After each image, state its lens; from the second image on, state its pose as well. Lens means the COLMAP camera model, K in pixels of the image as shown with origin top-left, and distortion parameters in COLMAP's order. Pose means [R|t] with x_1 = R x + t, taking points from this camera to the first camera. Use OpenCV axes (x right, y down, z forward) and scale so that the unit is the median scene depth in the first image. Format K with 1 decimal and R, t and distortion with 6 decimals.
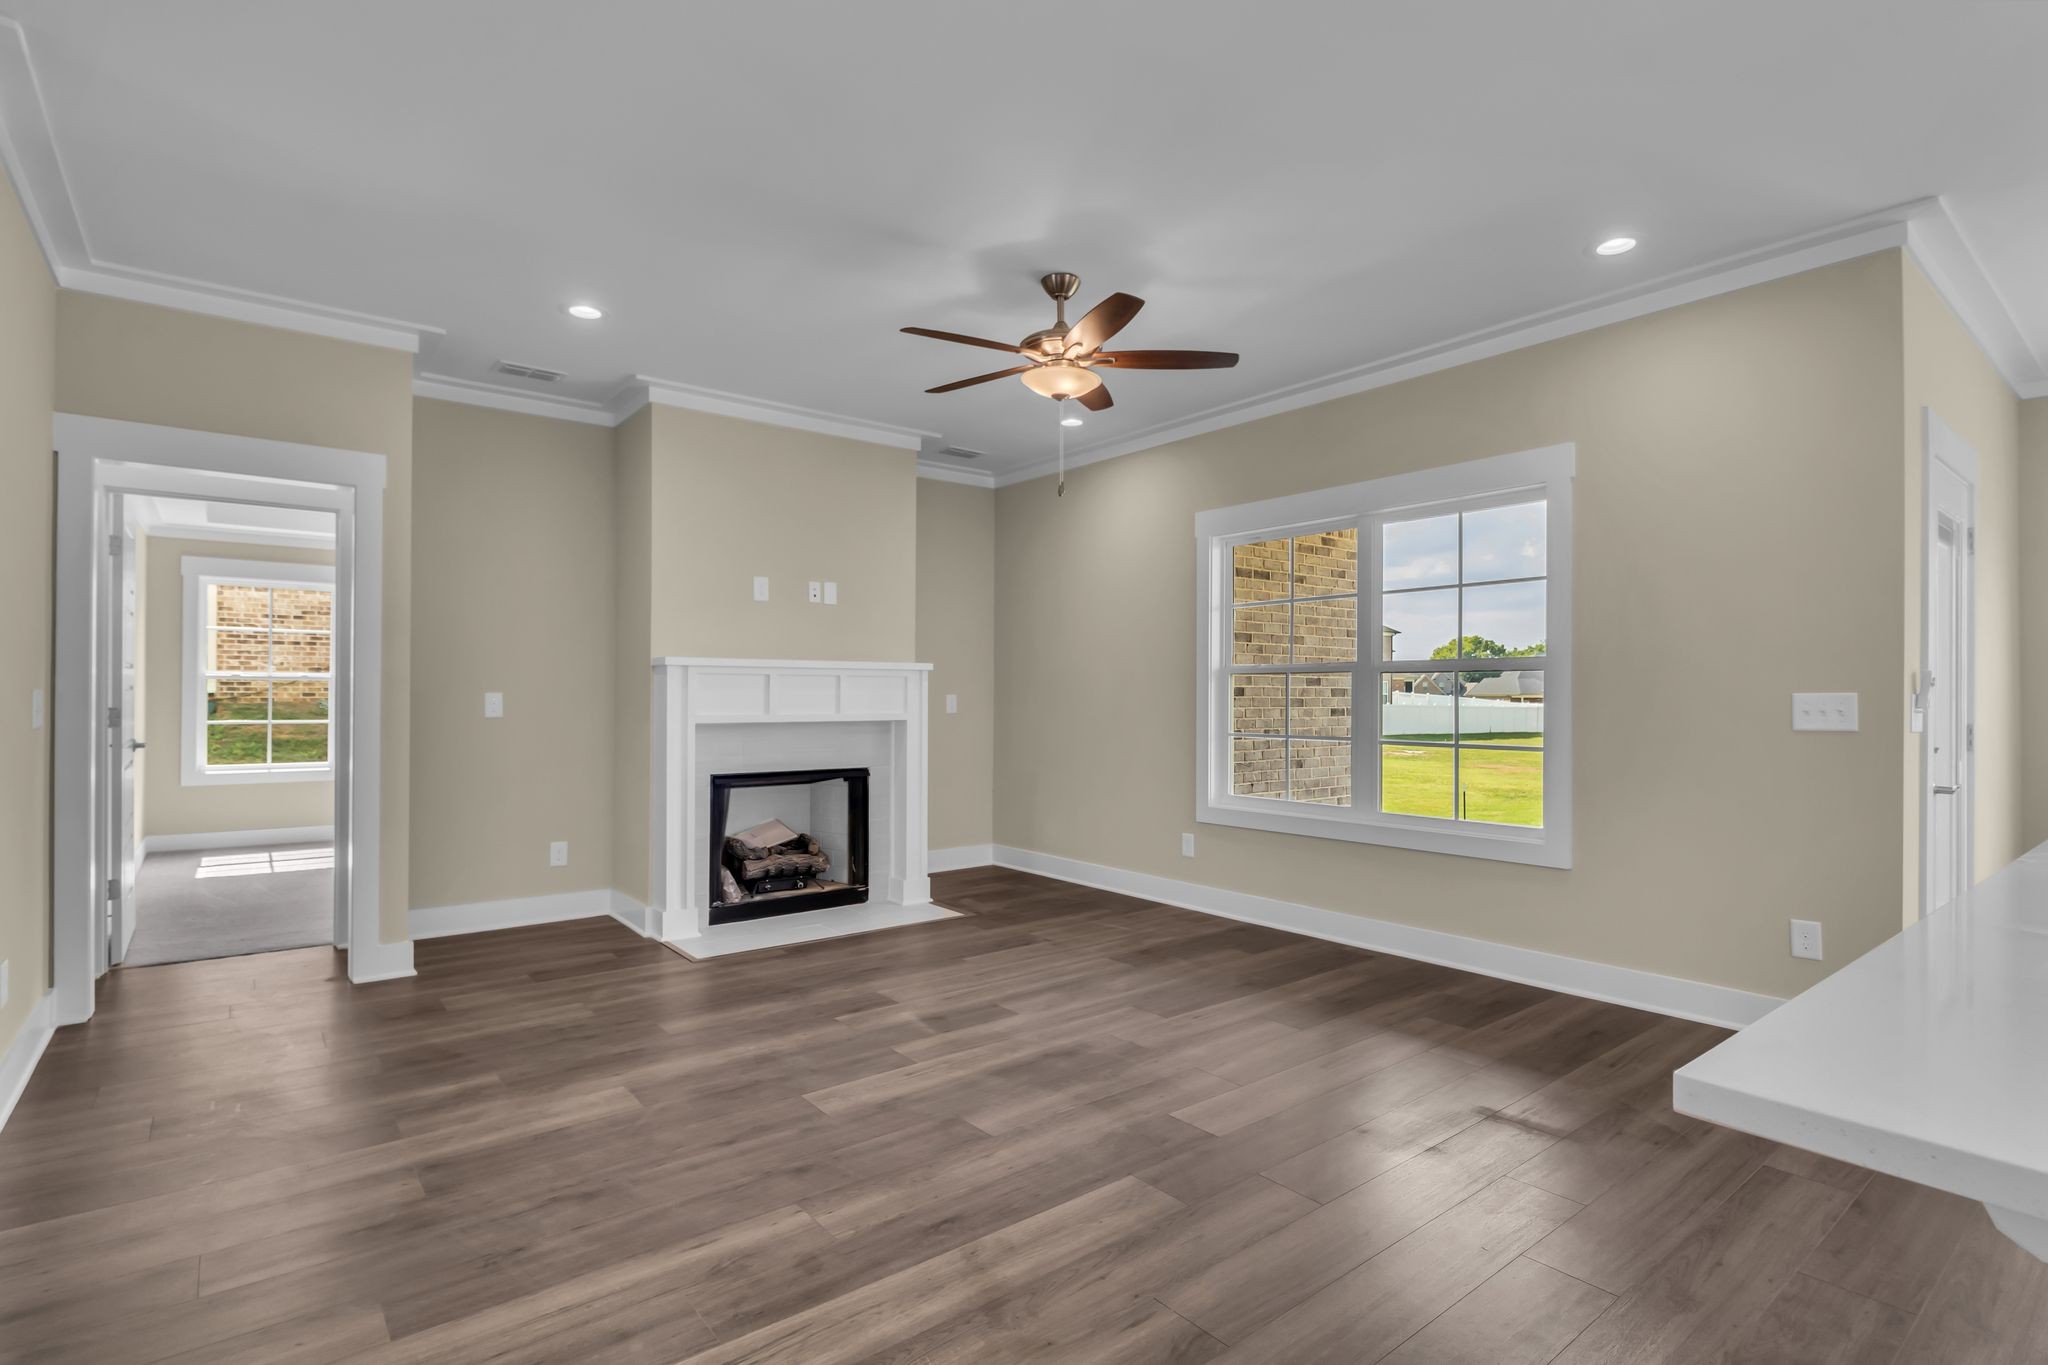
lens RADIAL K [[993.7, 0, 1018.9], [0, 993.7, 689.8], [0, 0, 1]] dist [-0.000055, -0.000196]
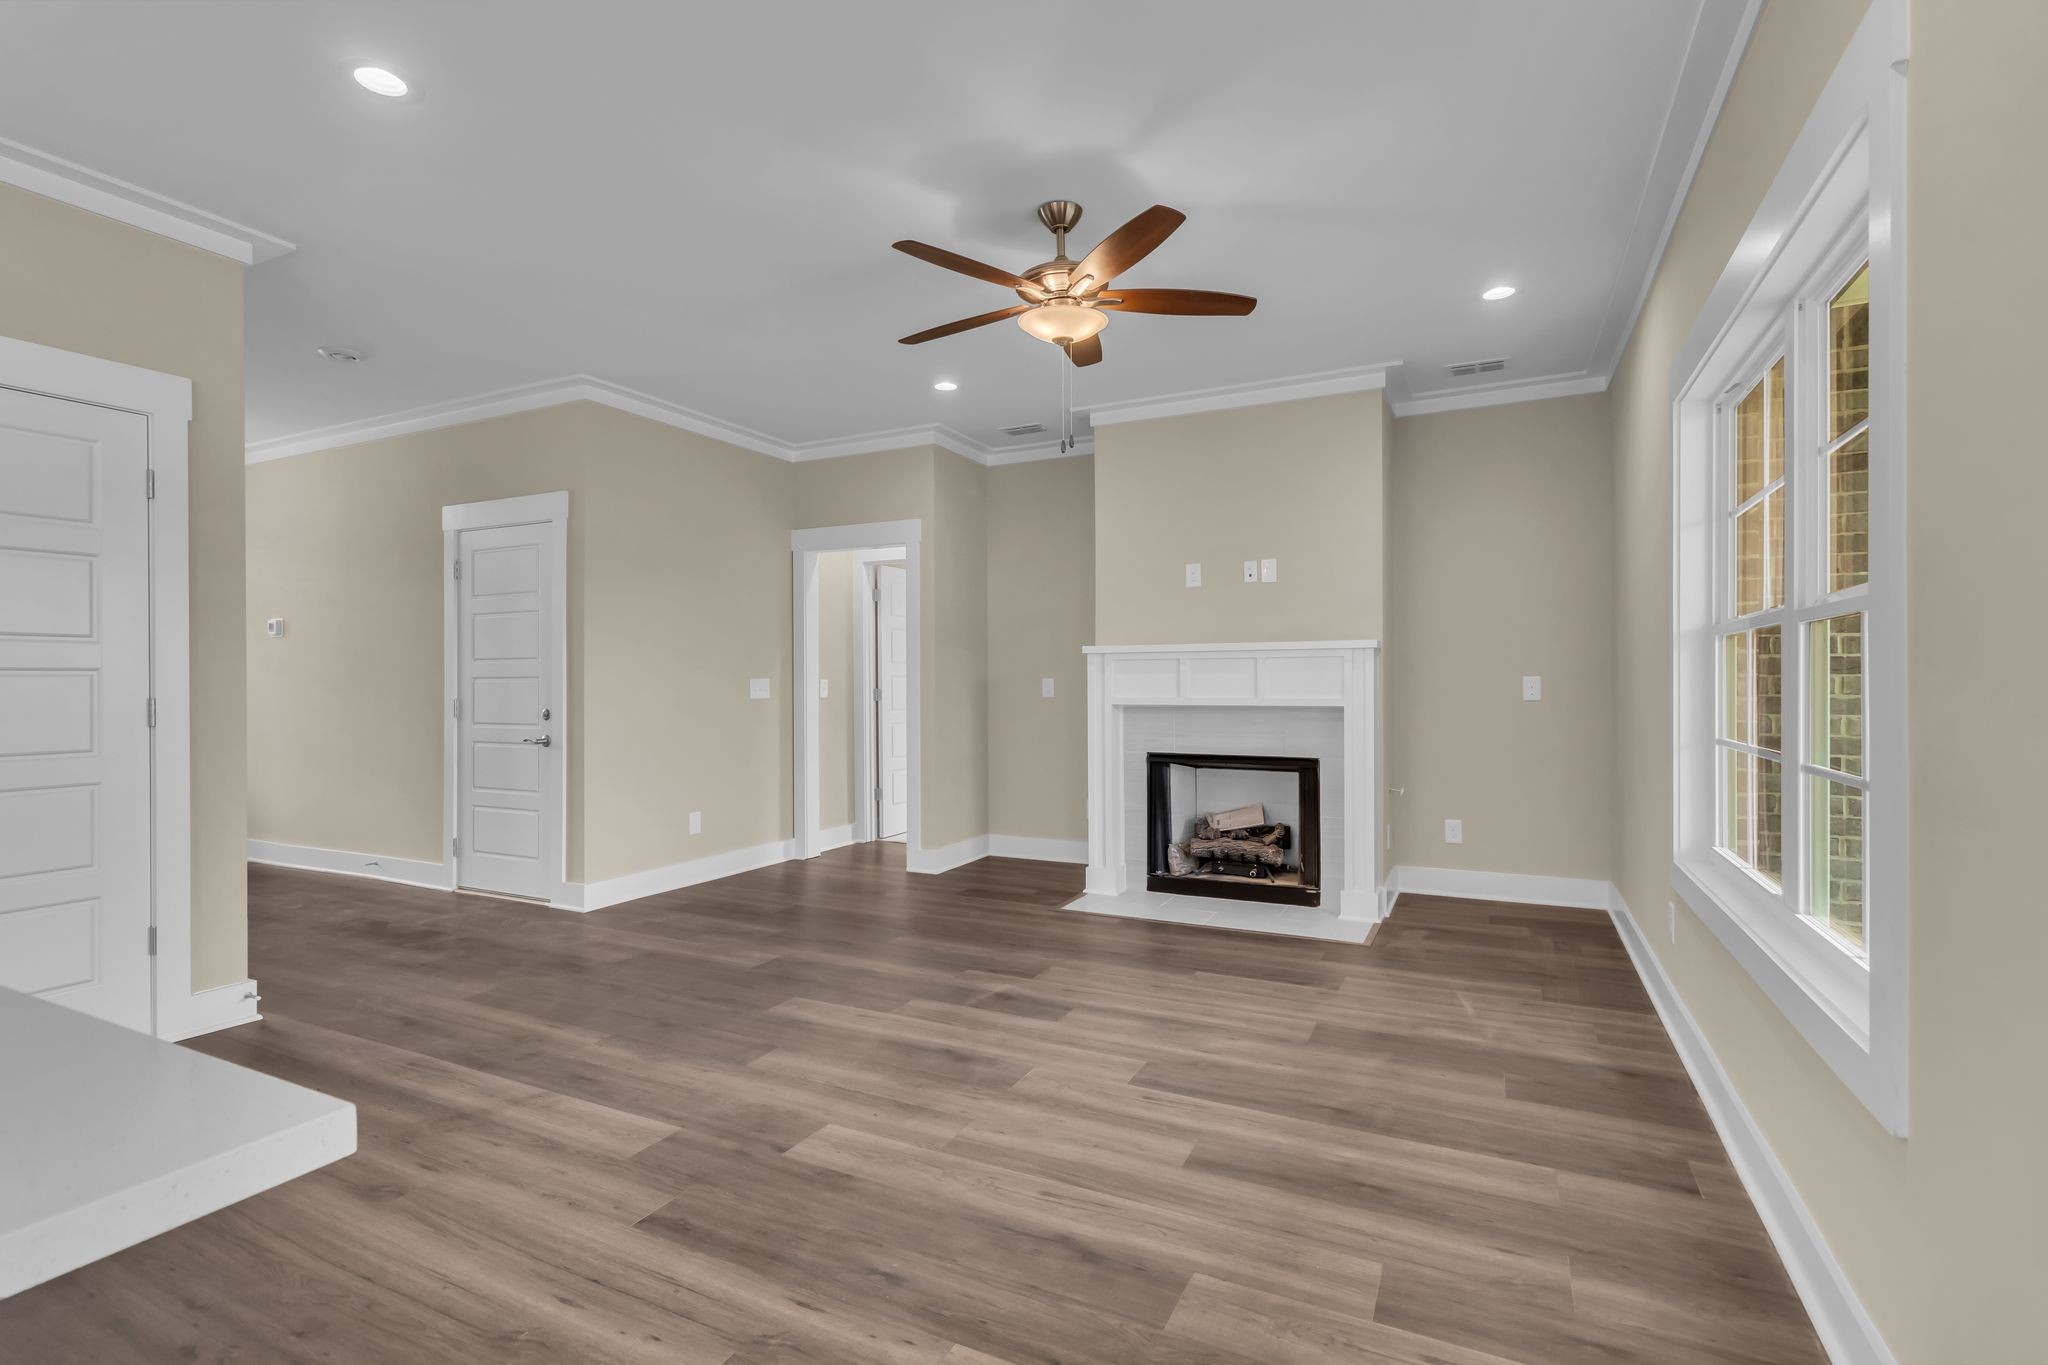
lens RADIAL K [[949.5, 0, 1018.7], [0, 949.5, 683.7], [0, 0, 1]] dist [0.001218, -0.000076]
pose [[0.423296, -0.001980, -0.905989, 0.701642], [0.009497, 0.999952, 0.002252, 0.008277], [0.905942, -0.009558, 0.423295, 0.531827]]
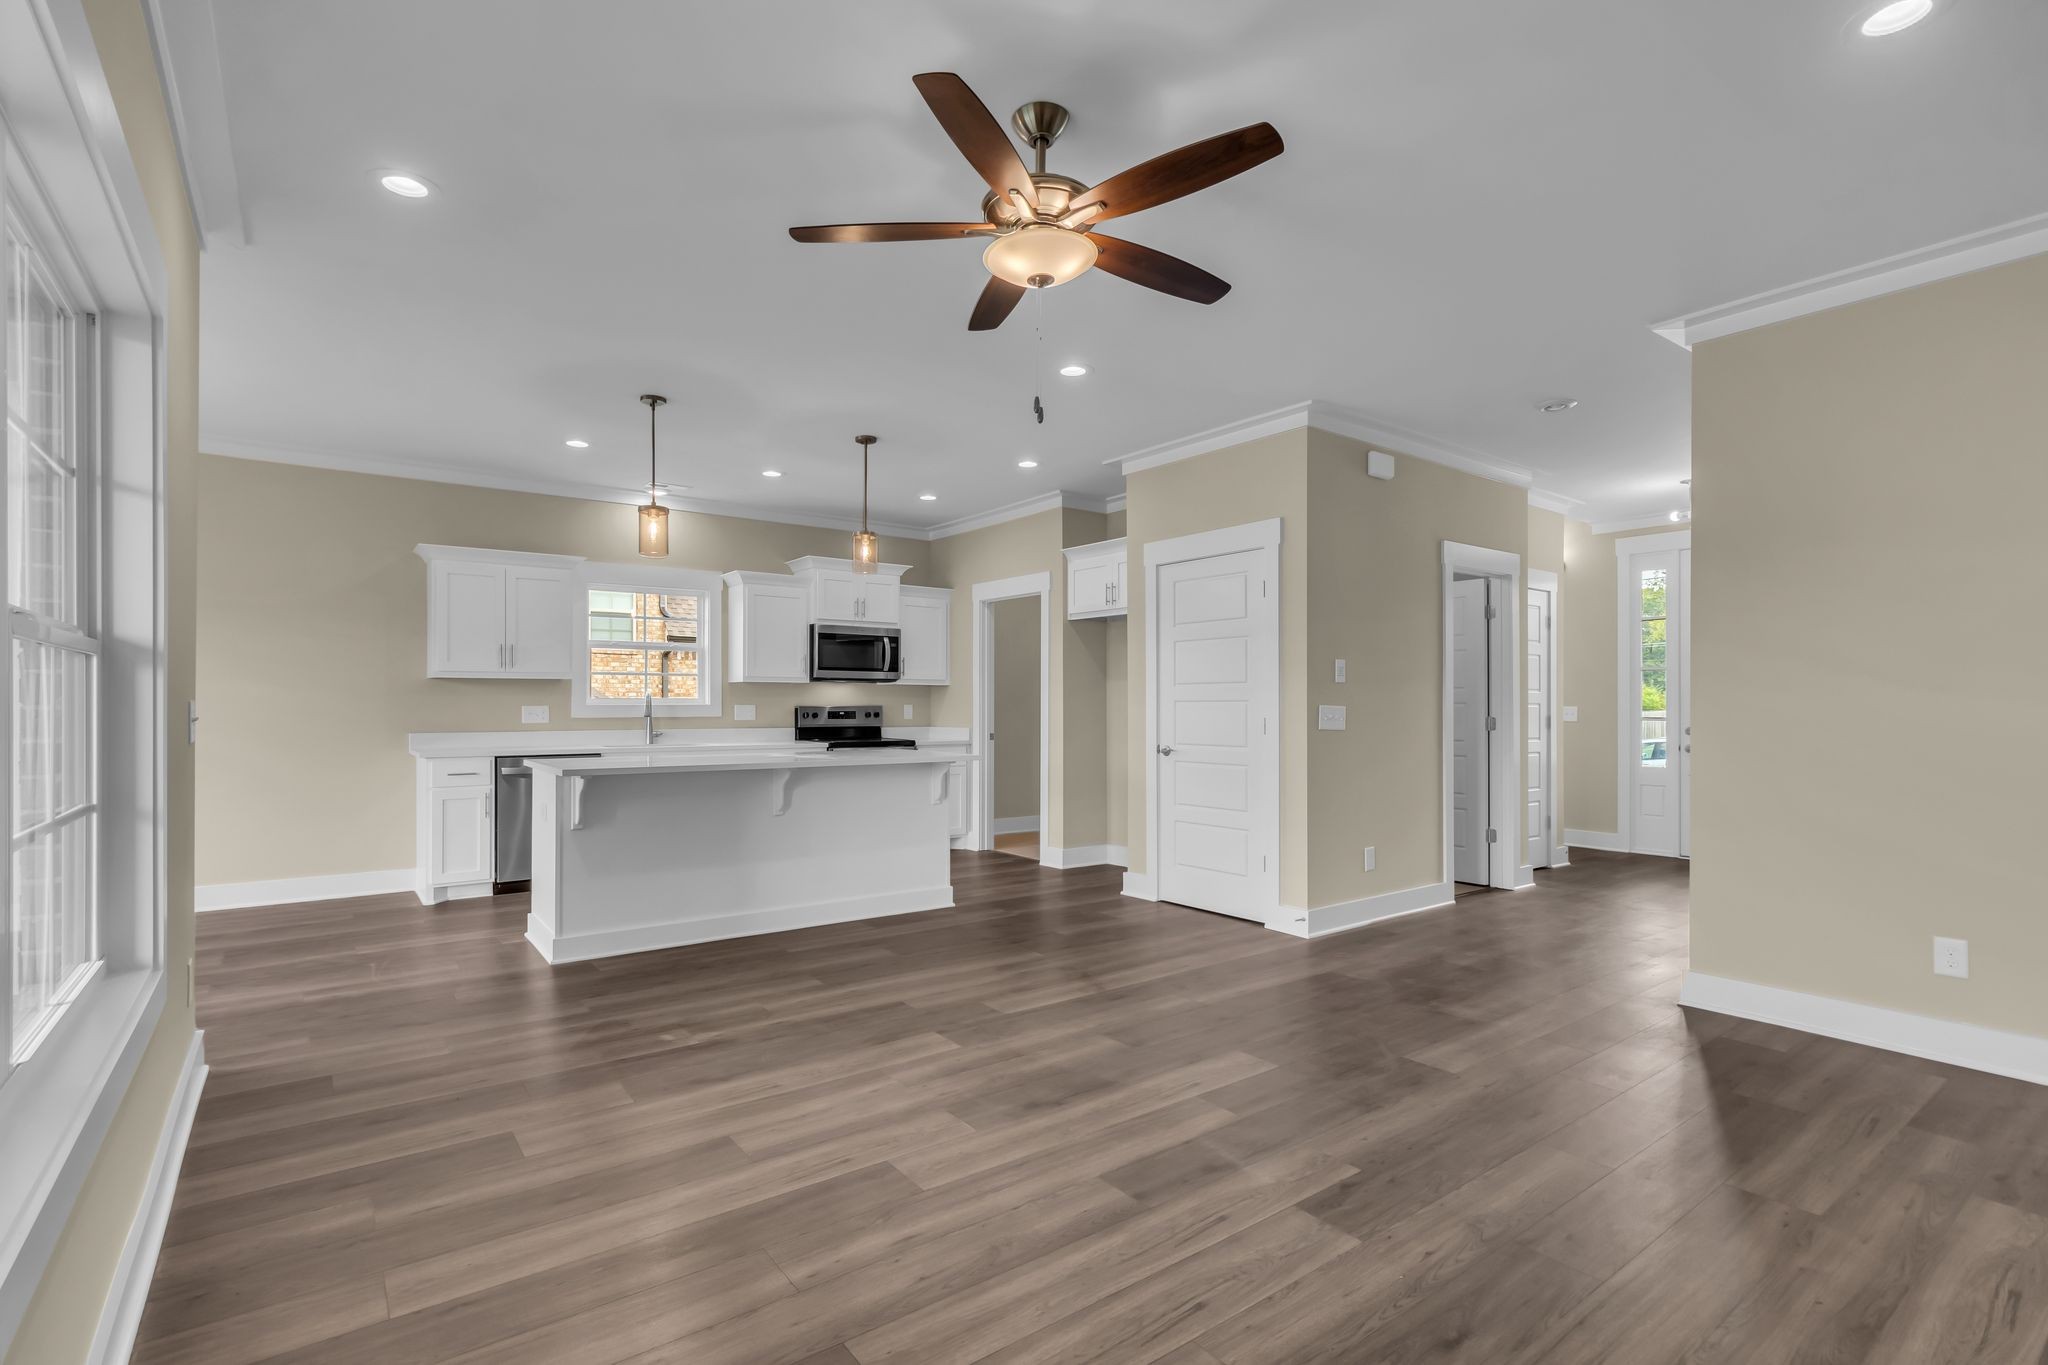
lens RADIAL K [[958.8, 0, 1017.5], [0, 958.8, 701.9], [0, 0, 1]] dist [0.000586, 0.000159]
pose [[-0.999628, -0.005165, 0.026777, 0.034775], [-0.005397, 0.999948, -0.008604, 0.006988], [-0.026731, -0.008745, -0.999604, 1.480544]]
